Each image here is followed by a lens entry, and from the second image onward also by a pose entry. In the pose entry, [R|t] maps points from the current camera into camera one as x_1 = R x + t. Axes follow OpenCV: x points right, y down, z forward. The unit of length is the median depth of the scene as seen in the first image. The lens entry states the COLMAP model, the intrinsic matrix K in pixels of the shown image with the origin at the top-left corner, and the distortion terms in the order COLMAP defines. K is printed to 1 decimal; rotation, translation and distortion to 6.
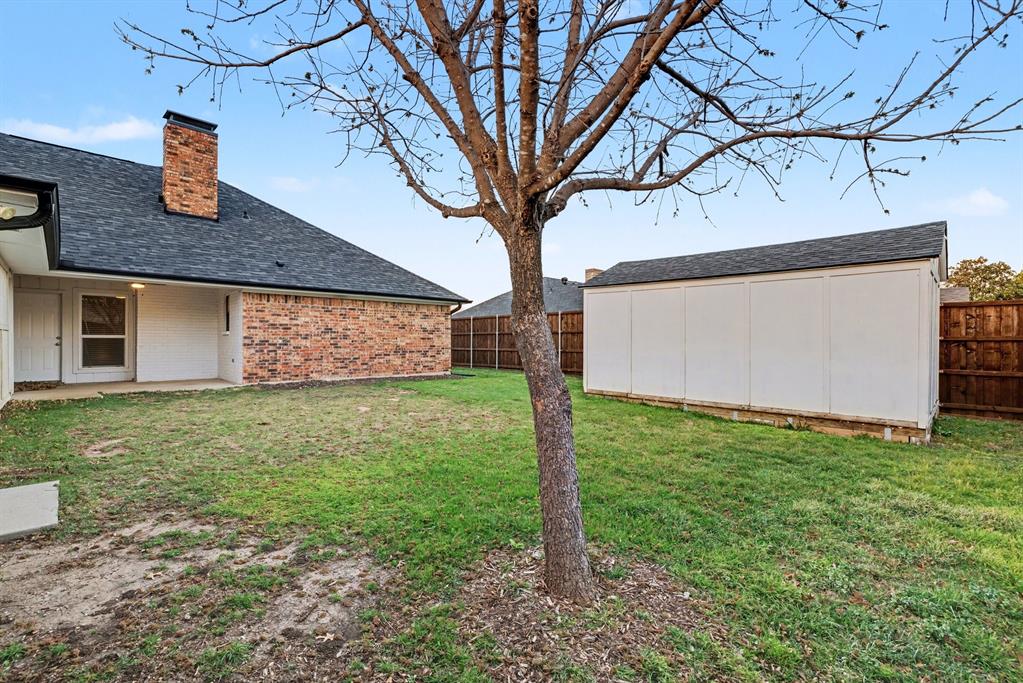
lens RADIAL K [[451.4, 0, 511.5], [0, 451.4, 341.5], [0, 0, 1]] dist [0.002050, 0.000182]
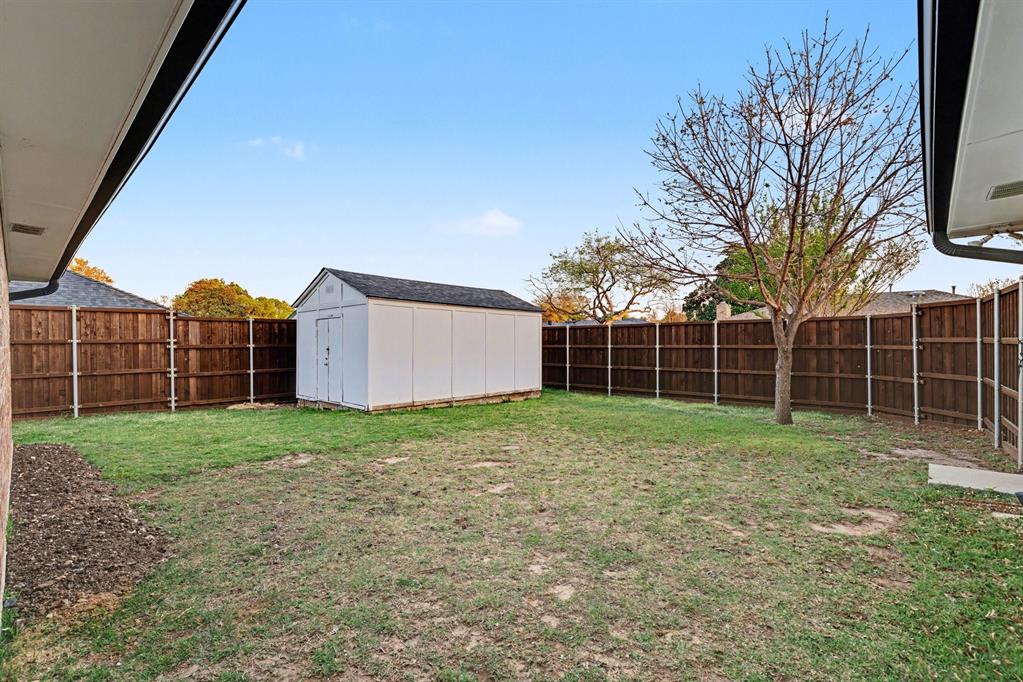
lens RADIAL K [[451.4, 0, 511.5], [0, 451.4, 341.0], [0, 0, 1]] dist [0.002050, 0.000182]
pose [[-0.043102, -0.005190, 0.999057, -1.314628], [0.001371, 0.999985, 0.005254, -0.065716], [-0.999070, 0.001596, -0.043094, 1.203891]]
